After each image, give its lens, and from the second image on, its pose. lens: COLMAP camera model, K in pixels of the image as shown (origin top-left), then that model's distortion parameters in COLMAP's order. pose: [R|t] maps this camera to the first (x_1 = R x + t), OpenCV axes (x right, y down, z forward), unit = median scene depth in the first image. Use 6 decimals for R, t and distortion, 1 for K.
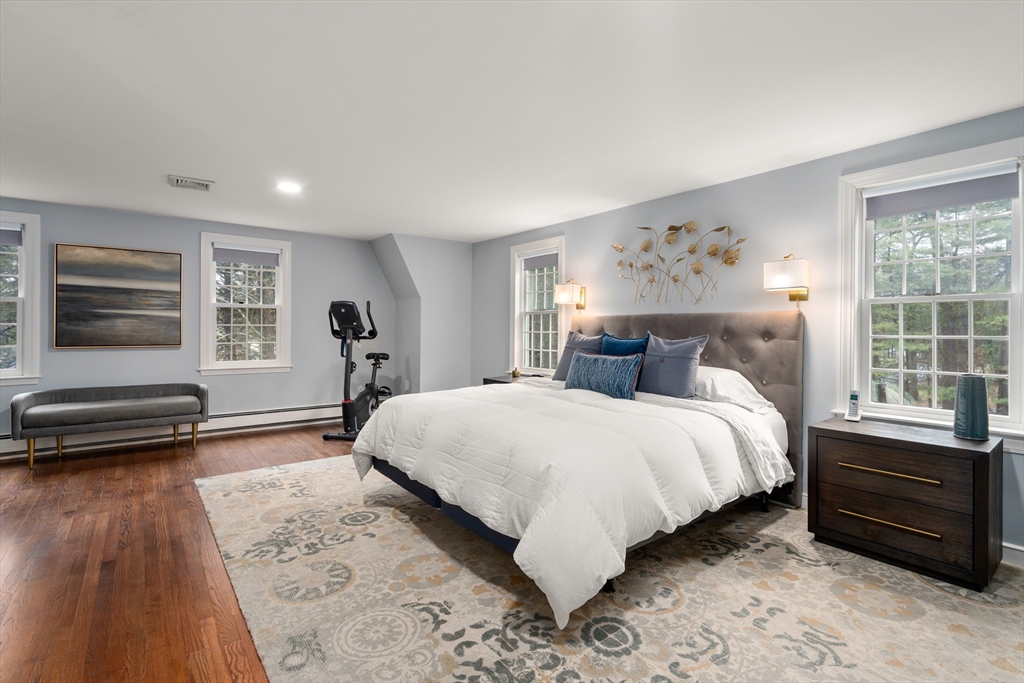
lens RADIAL K [[471.1, 0, 509.3], [0, 471.1, 336.4], [0, 0, 1]] dist [-0.007440, 0.003127]
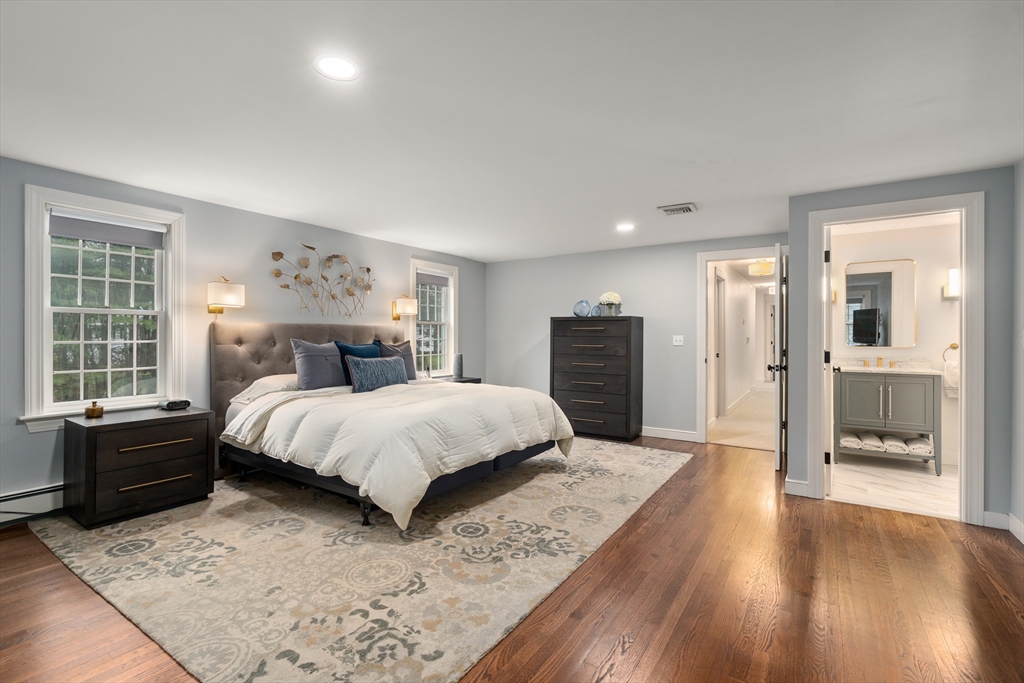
lens RADIAL K [[471.1, 0, 507.7], [0, 471.1, 338.7], [0, 0, 1]] dist [-0.007440, 0.003127]
pose [[-0.313499, -0.008444, 0.949551, -1.379720], [0.012406, 0.999839, 0.012988, -0.028370], [-0.949508, 0.015852, -0.313344, 1.328034]]
